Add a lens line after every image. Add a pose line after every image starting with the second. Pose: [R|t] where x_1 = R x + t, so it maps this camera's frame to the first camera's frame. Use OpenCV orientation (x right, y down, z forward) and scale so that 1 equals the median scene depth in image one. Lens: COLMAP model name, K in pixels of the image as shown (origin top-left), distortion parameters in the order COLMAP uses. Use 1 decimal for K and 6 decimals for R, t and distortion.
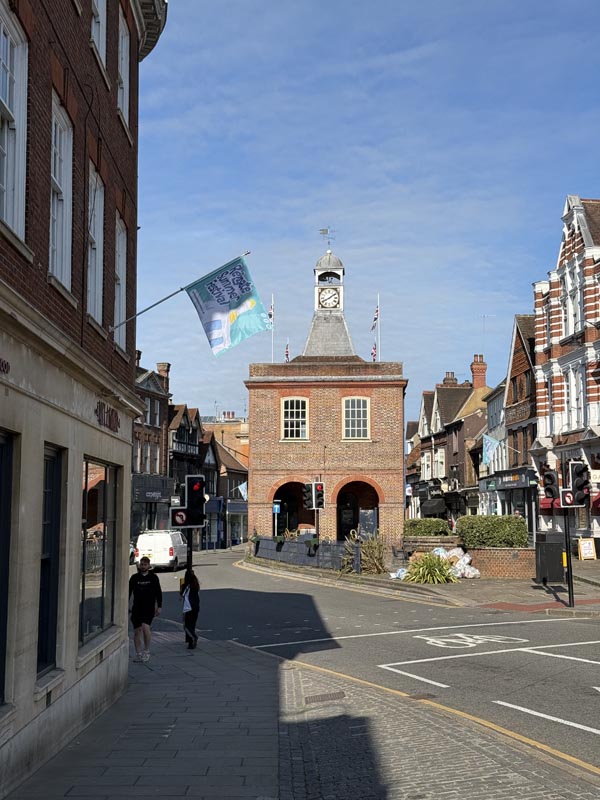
lens RADIAL K [[1116.2, 0, 300.0], [0, 1116.2, 400.0], [0, 0, 1]] dist [0.238178, 0.005141]
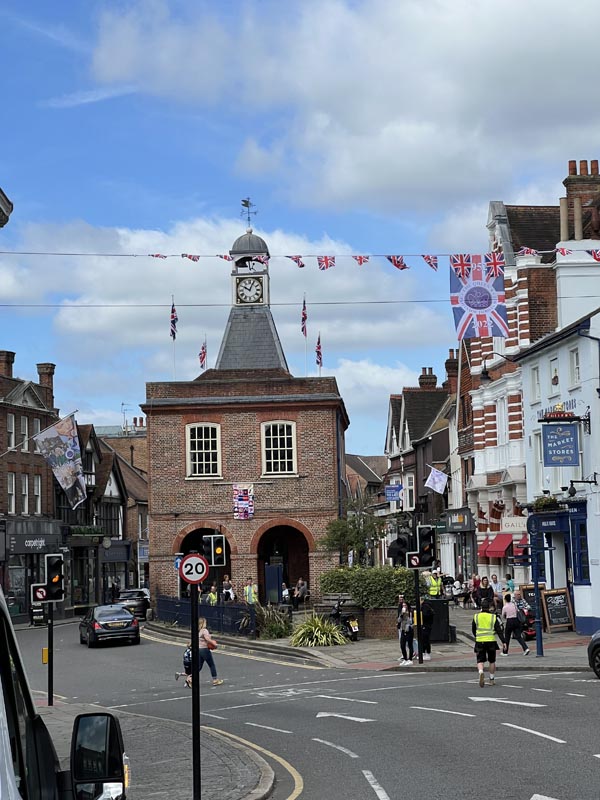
lens RADIAL K [[1836.5, 0, 300.0], [0, 1836.5, 400.0], [0, 0, 1]] dist [-0.030367, 0.115755]
pose [[0.999648, -0.025686, 0.006580, 0.057210], [0.025521, 0.999387, 0.023965, -0.049575], [-0.007191, -0.023789, 0.999691, -0.327208]]
